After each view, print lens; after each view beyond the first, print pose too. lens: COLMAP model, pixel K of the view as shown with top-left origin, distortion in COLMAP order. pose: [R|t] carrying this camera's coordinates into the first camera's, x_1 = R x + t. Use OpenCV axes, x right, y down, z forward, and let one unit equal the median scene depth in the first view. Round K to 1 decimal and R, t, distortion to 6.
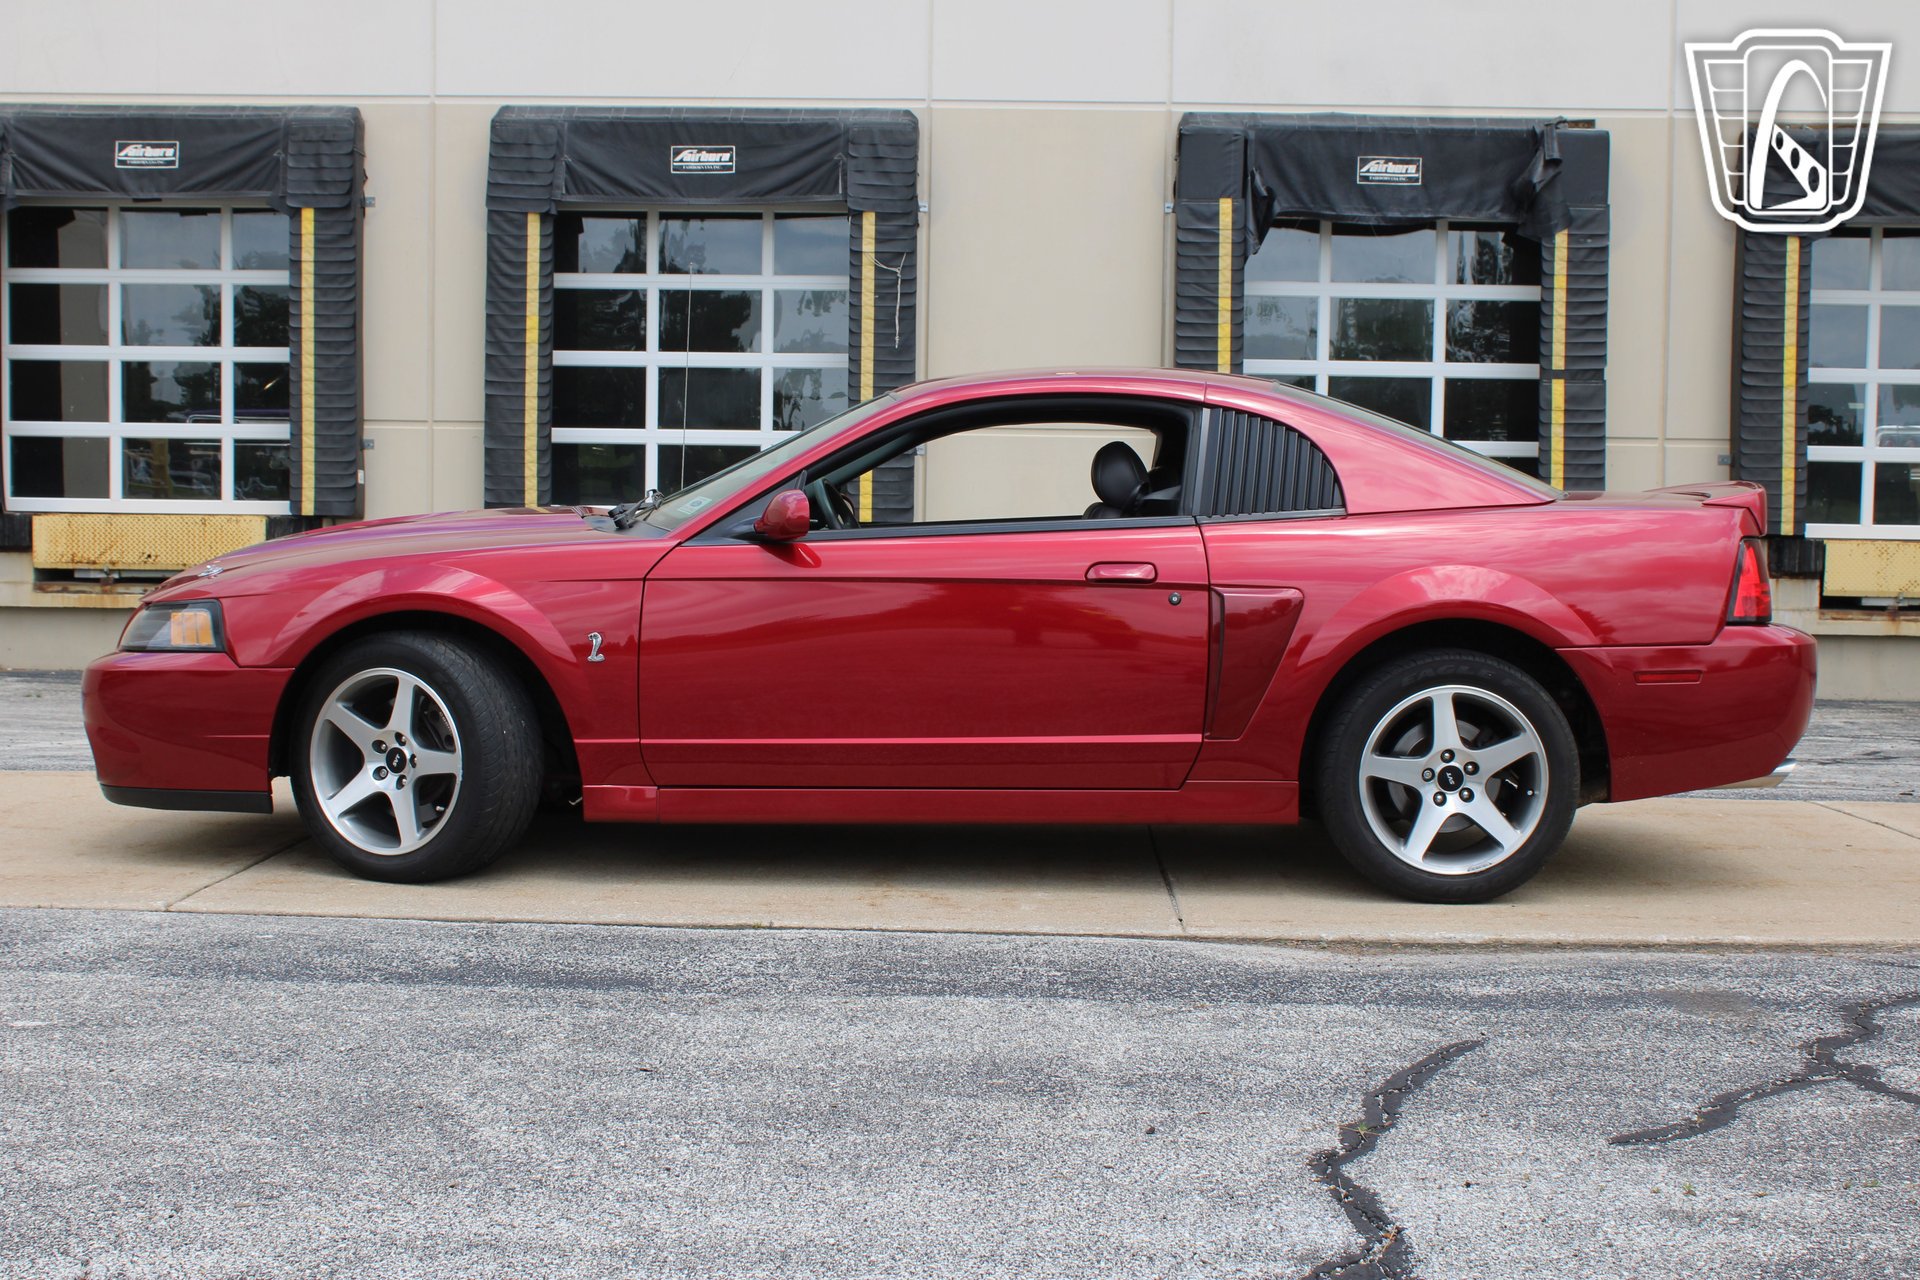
lens RADIAL K [[2519.9, 0, 941.3], [0, 2519.9, 607.8], [0, 0, 1]] dist [-0.052772, 0.069335]
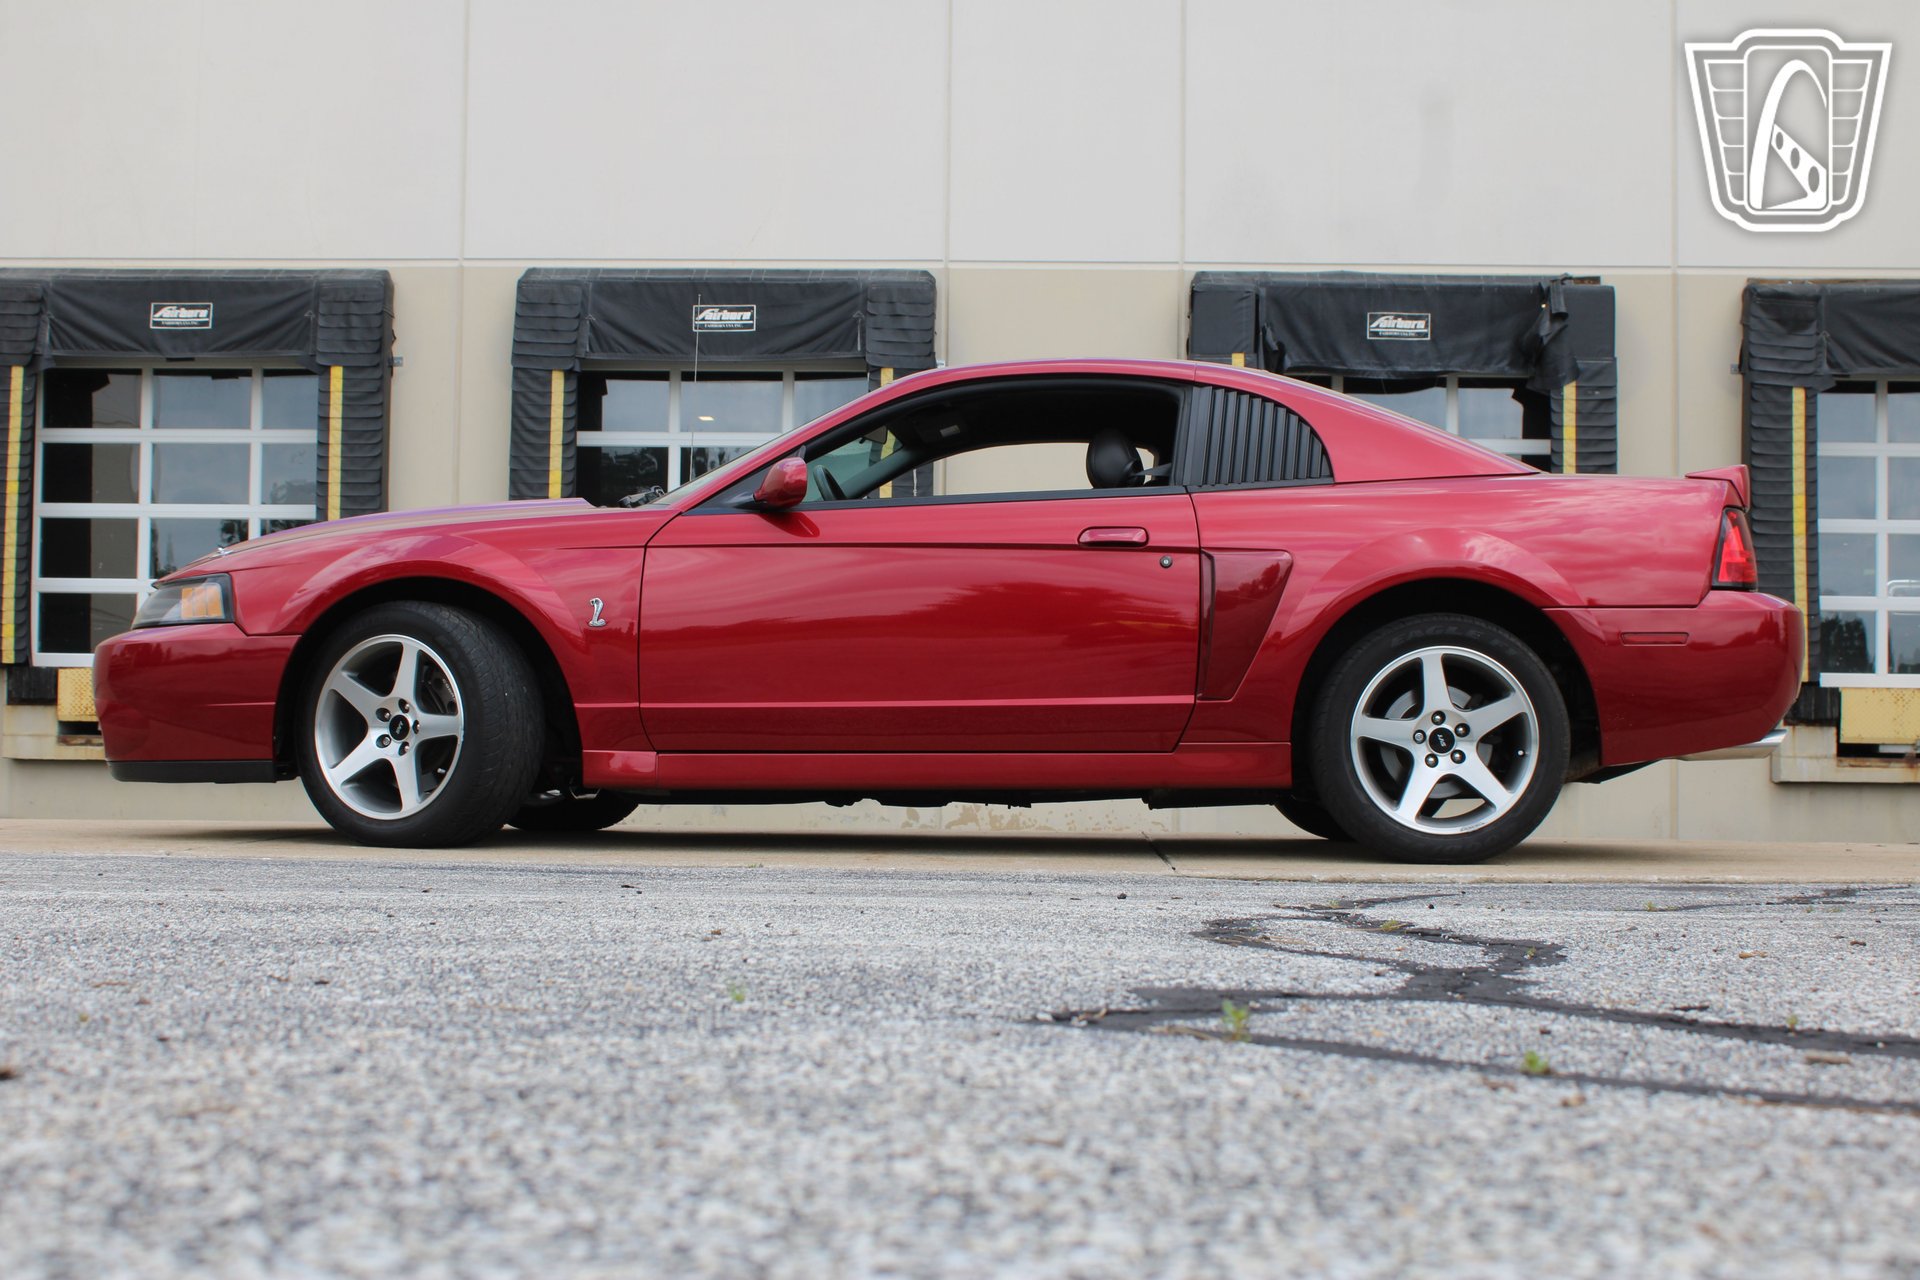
lens RADIAL K [[2519.9, 0, 941.3], [0, 2519.9, 607.8], [0, 0, 1]] dist [-0.052772, 0.069335]
pose [[0.999937, -0.001438, -0.011160, 0.004541], [0.000345, 0.995257, -0.097278, 0.038842], [0.011247, 0.097268, 0.995195, -0.003762]]
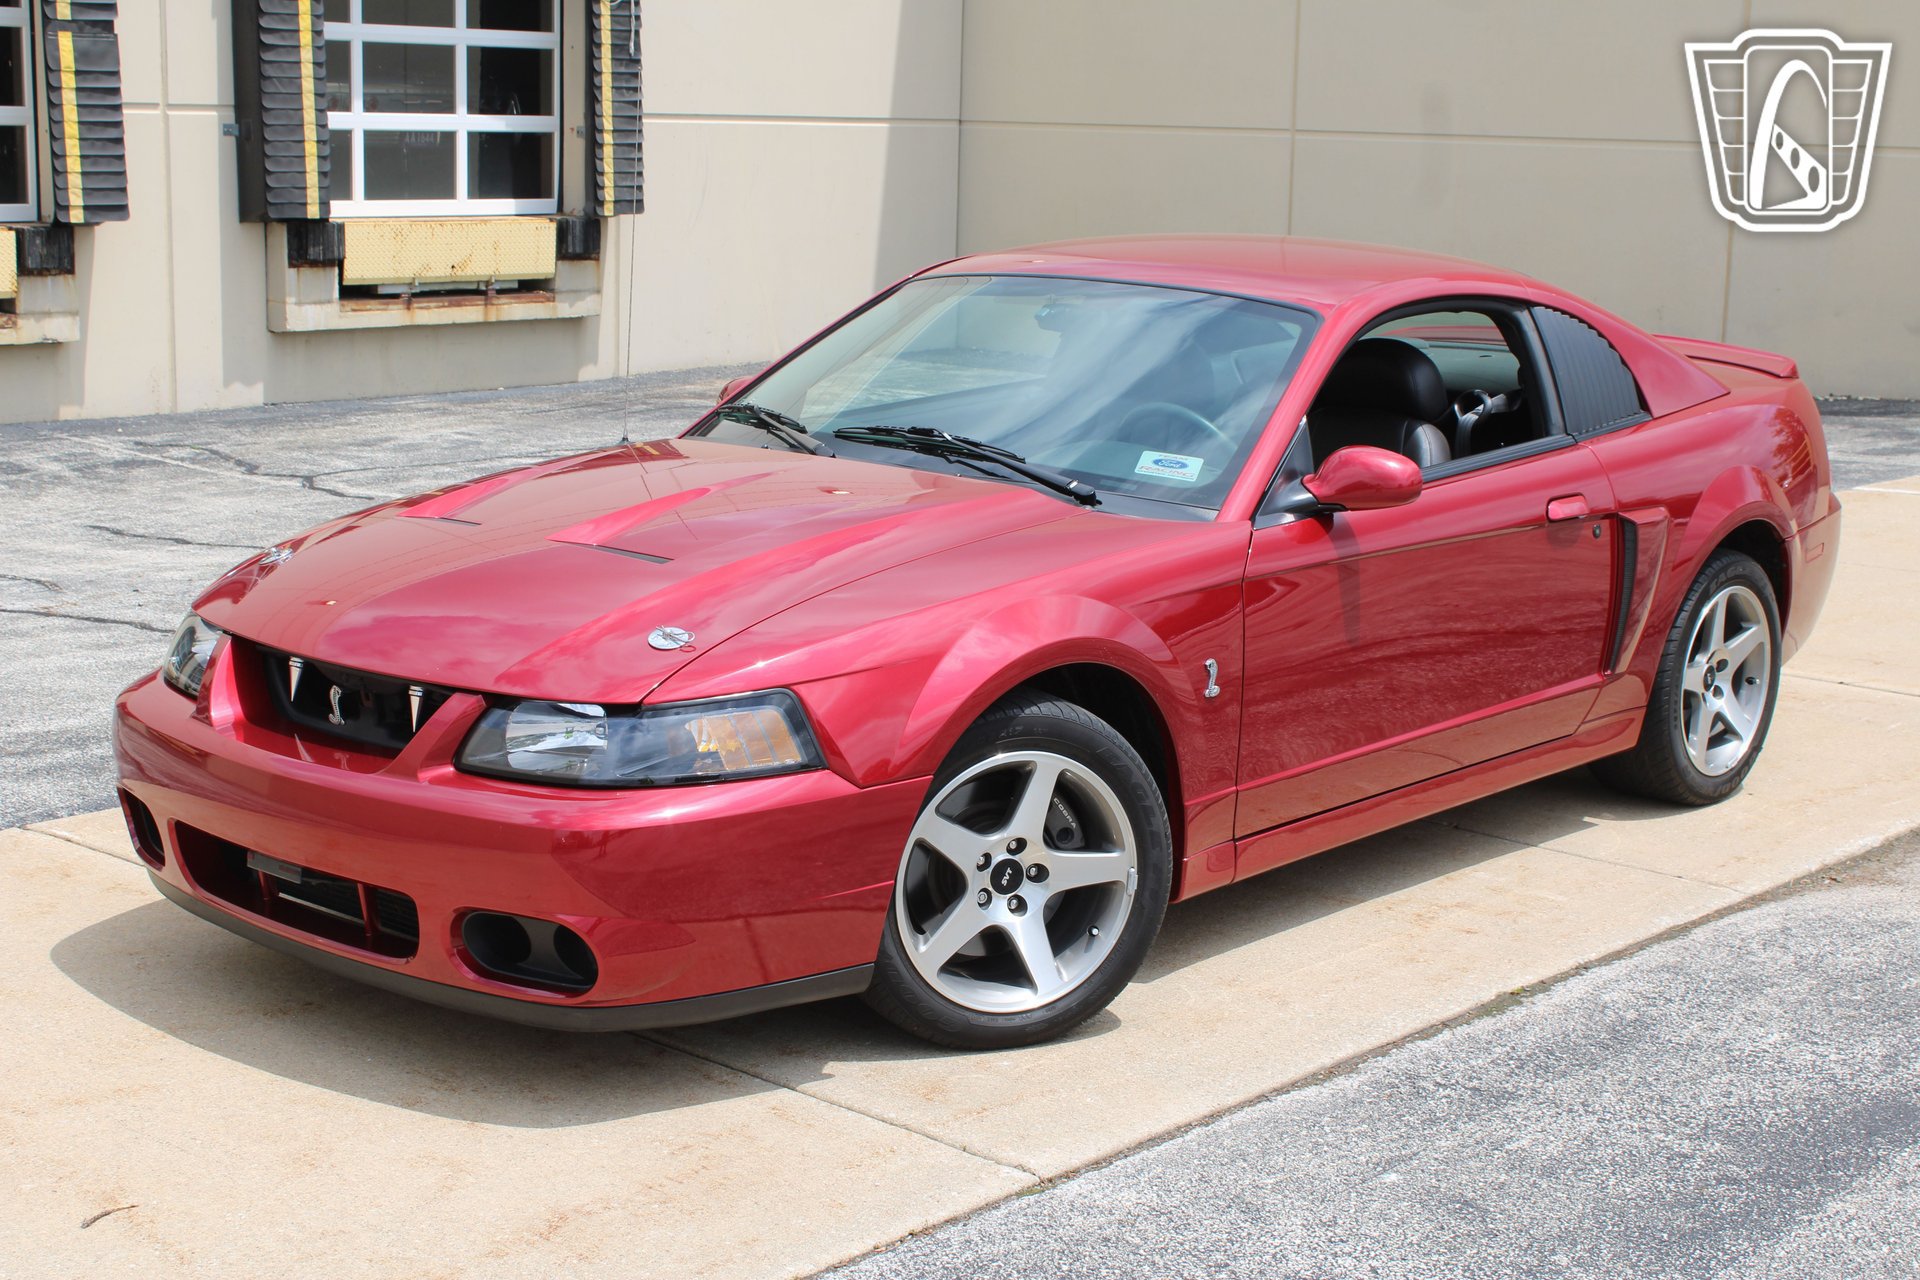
lens RADIAL K [[2813.9, 0, 960.3], [0, 2813.9, 705.3], [0, 0, 1]] dist [-0.023639, 0.022943]
pose [[0.643909, -0.159102, 0.748376, -0.281384], [0.017147, 0.980895, 0.193782, -0.048434], [-0.764910, -0.111946, 0.634335, 0.180313]]
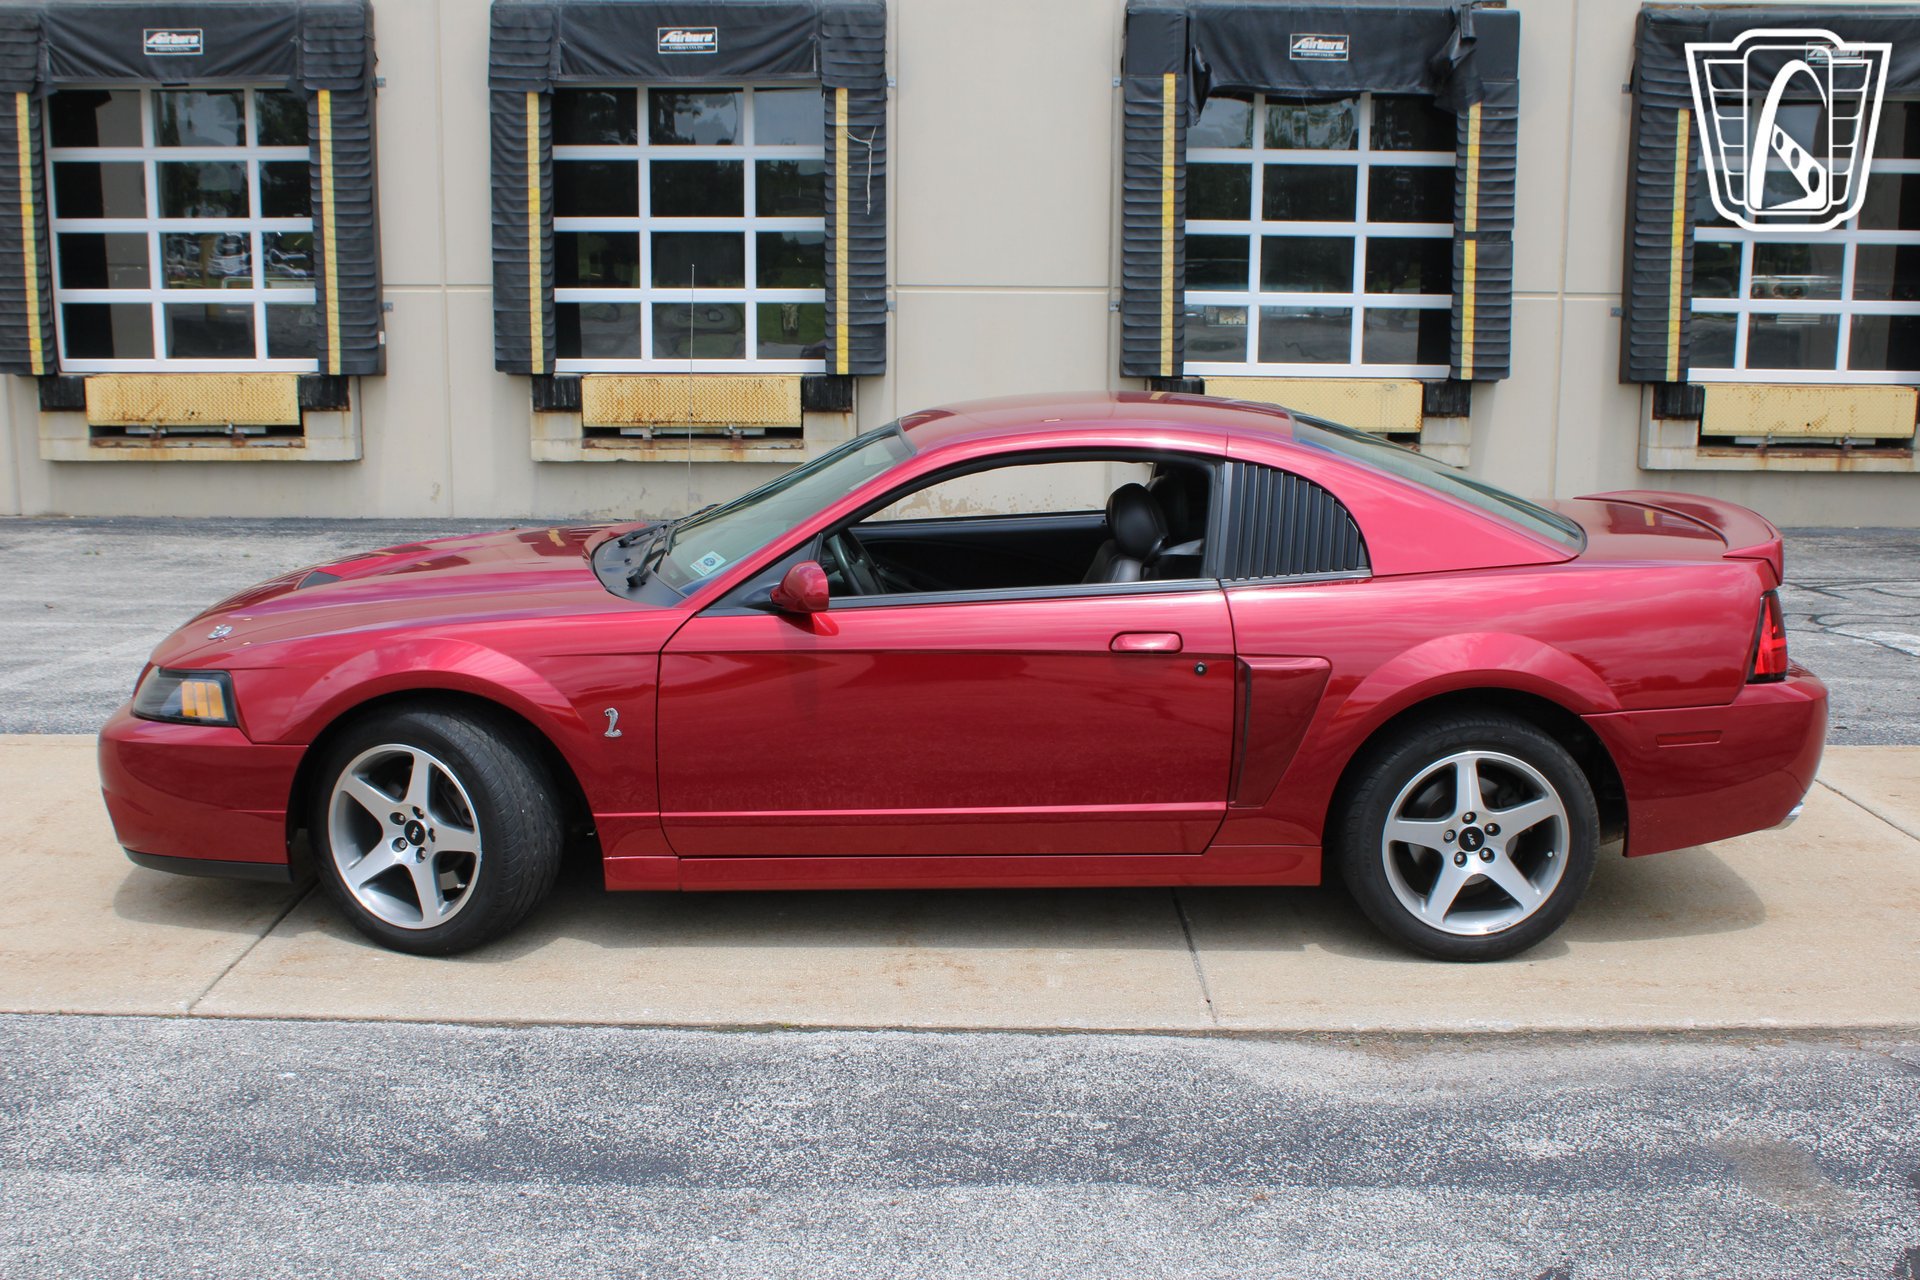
lens RADIAL K [[2144.0, 0, 942.0], [0, 2144.0, 617.2], [0, 0, 1]] dist [-0.094391, 0.103183]
pose [[0.999663, -0.013435, 0.022218, -0.009102], [0.010628, 0.992477, 0.121965, -0.043384], [-0.023689, -0.121688, 0.992286, 0.059141]]
